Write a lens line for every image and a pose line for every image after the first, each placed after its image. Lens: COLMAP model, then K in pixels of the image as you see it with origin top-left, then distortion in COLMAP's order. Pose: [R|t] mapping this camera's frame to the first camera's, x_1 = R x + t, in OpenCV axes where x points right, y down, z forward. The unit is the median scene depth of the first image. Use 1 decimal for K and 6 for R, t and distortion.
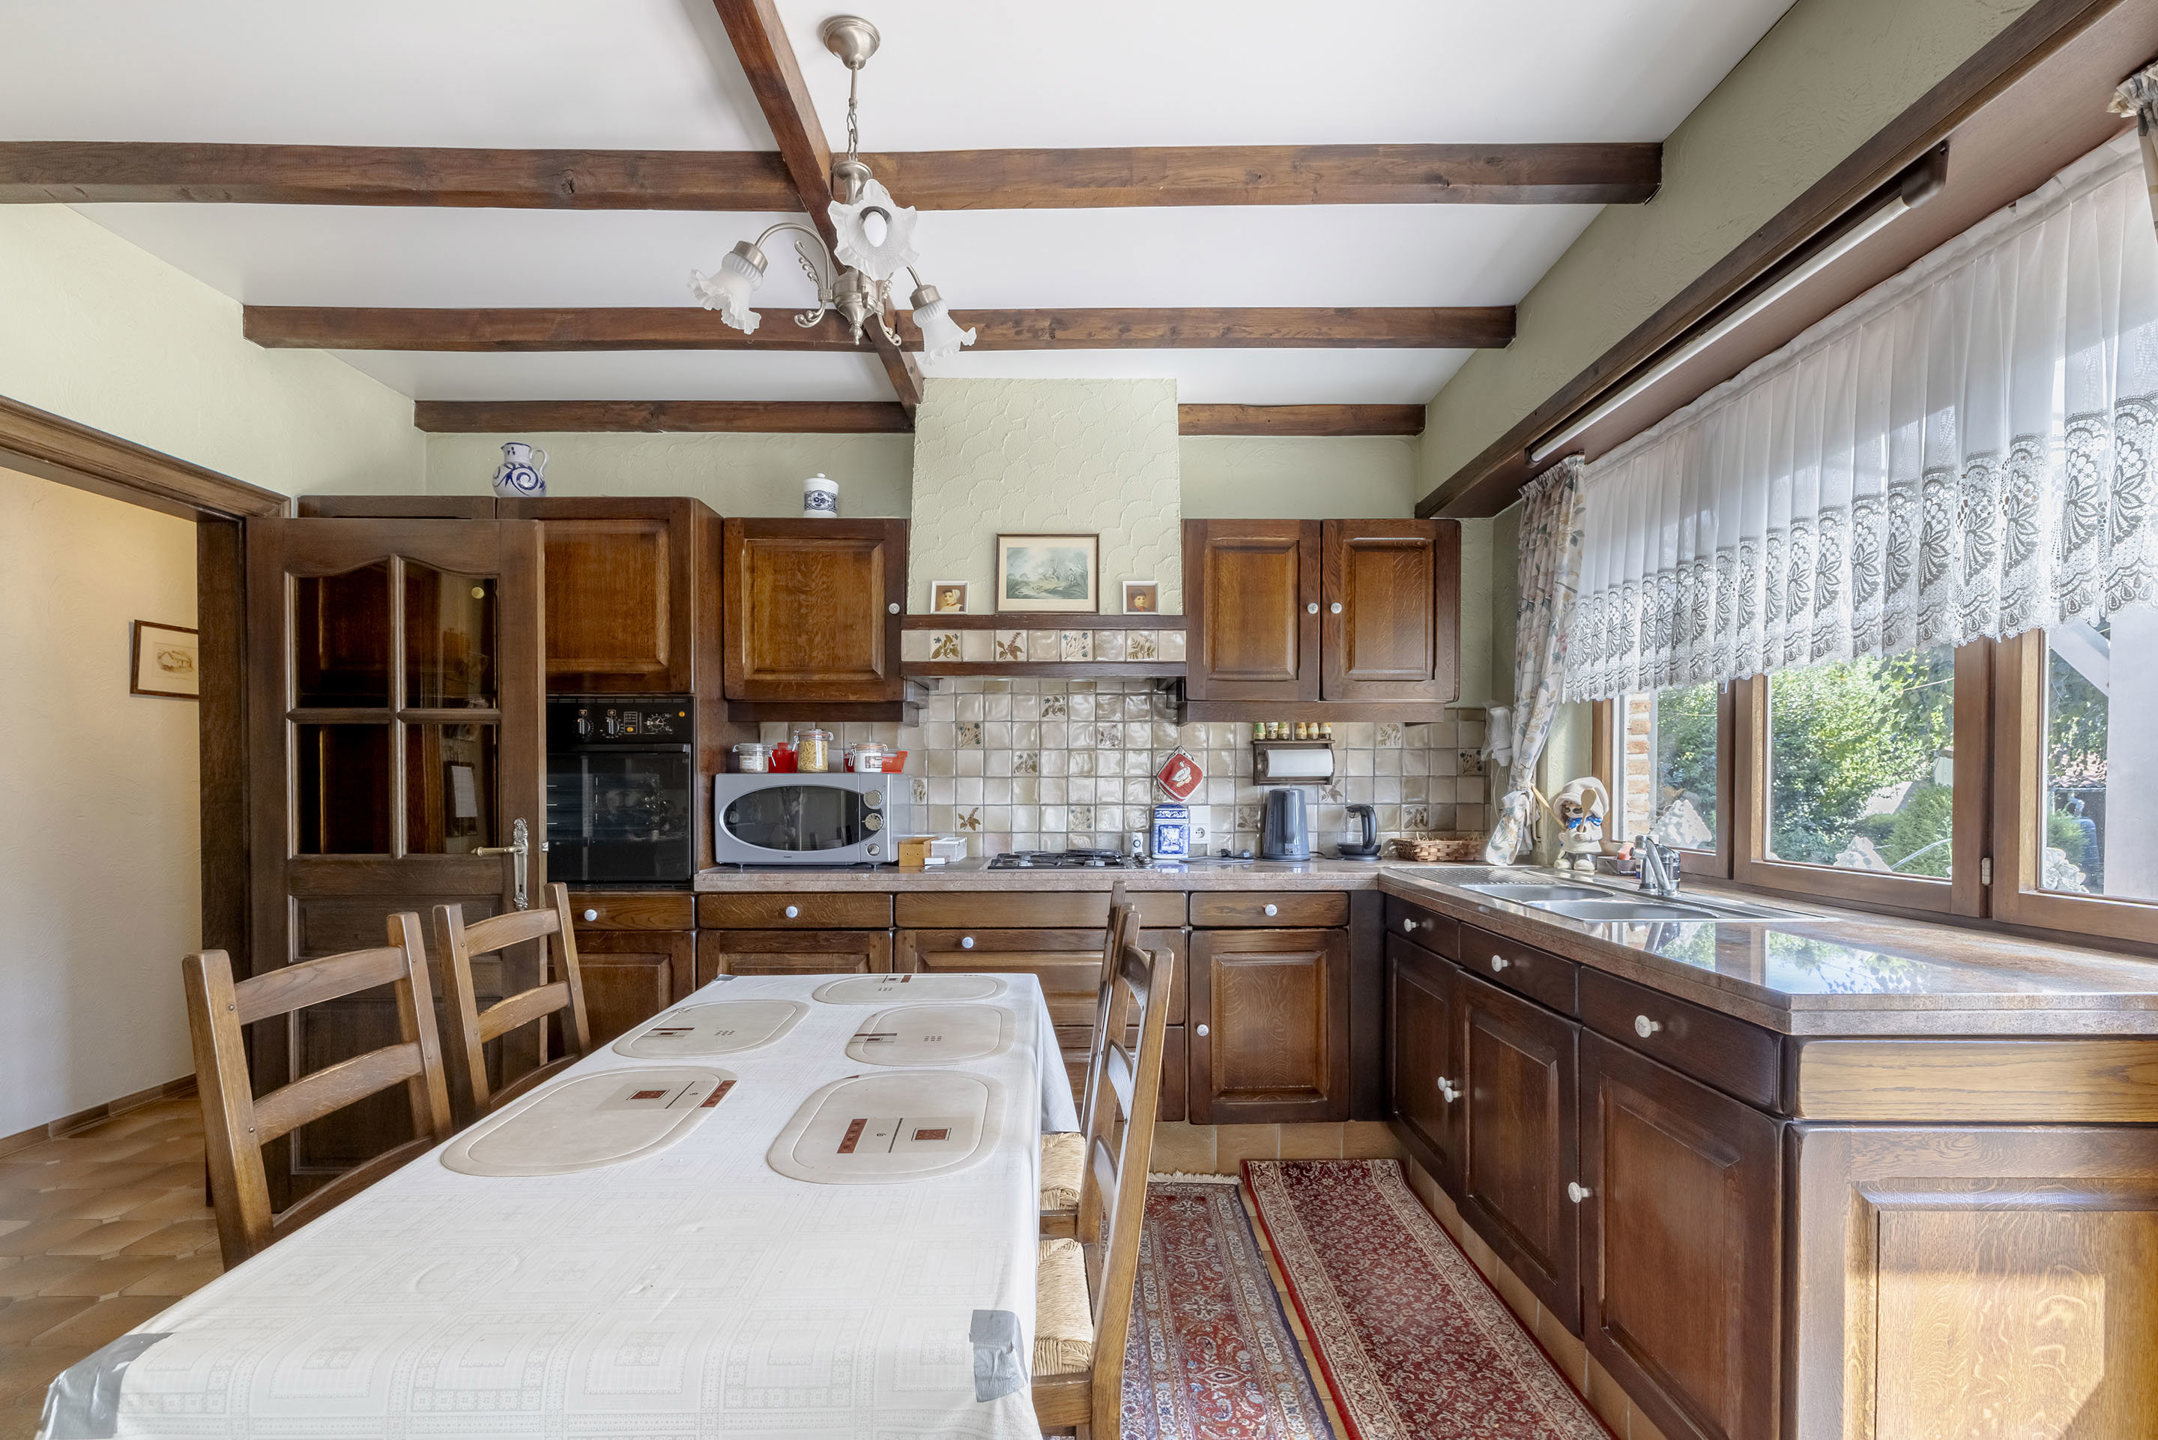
lens RADIAL K [[917.9, 0, 1088.8], [0, 917.9, 783.1], [0, 0, 1]] dist [0.005080, 0.000199]
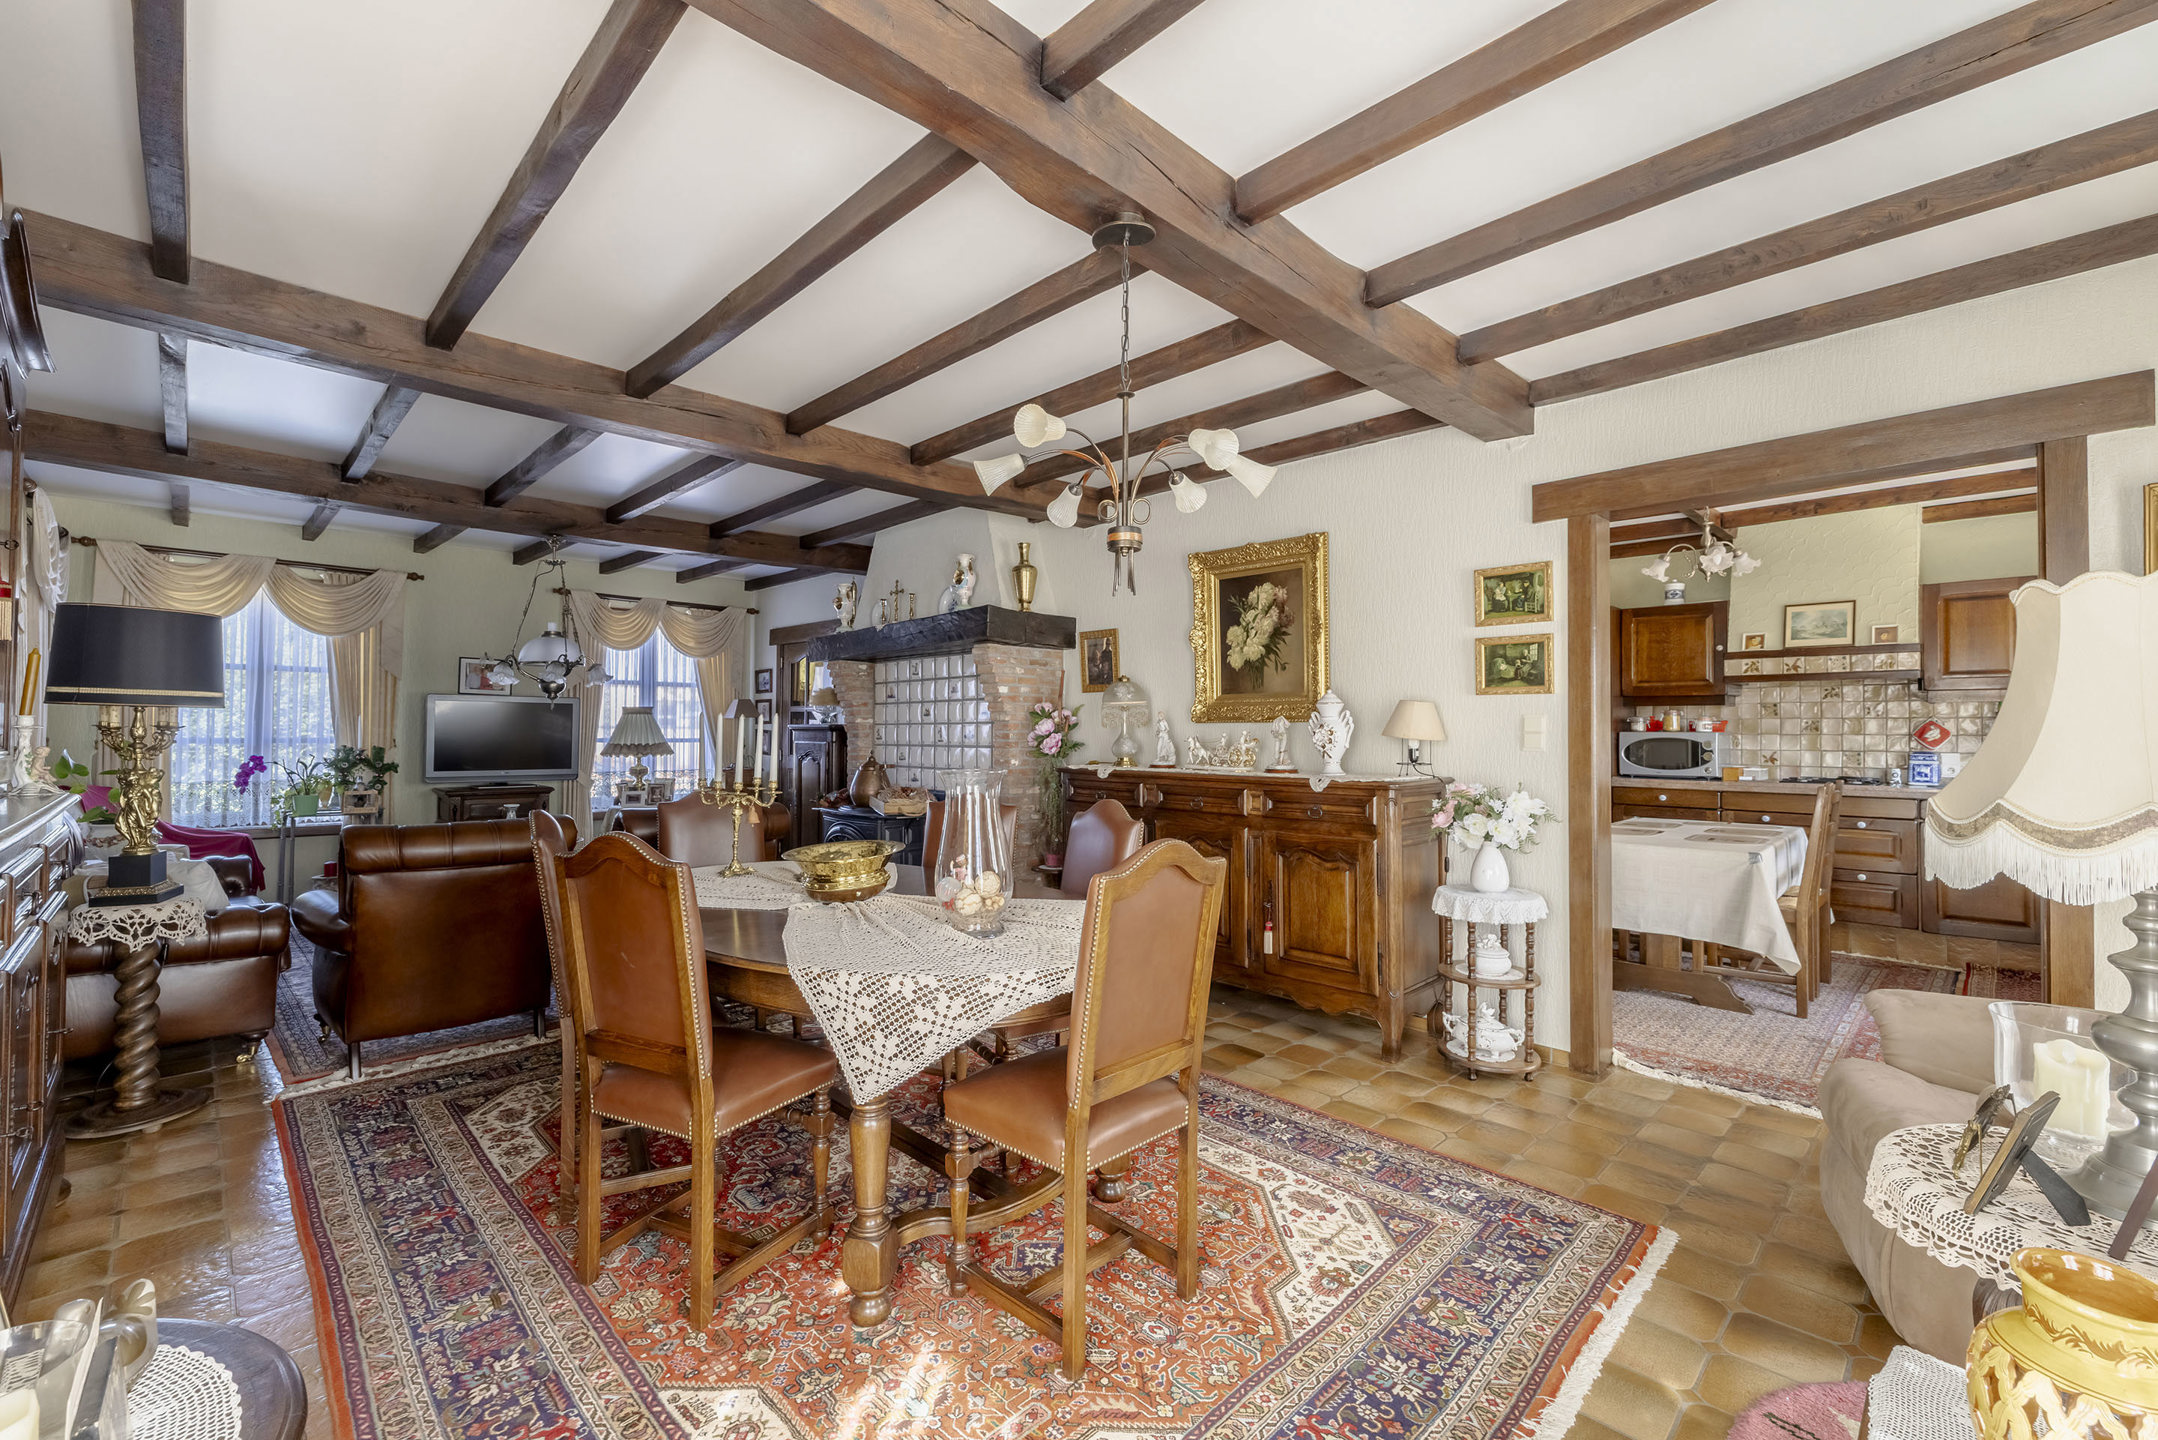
lens RADIAL K [[917.9, 0, 1087.5], [0, 917.9, 715.1], [0, 0, 1]] dist [0.005080, 0.000199]
pose [[0.699232, -0.007357, -0.714857, 0.244306], [-0.007774, 0.999810, -0.017893, -0.001303], [0.714852, 0.018069, 0.699042, -1.318508]]
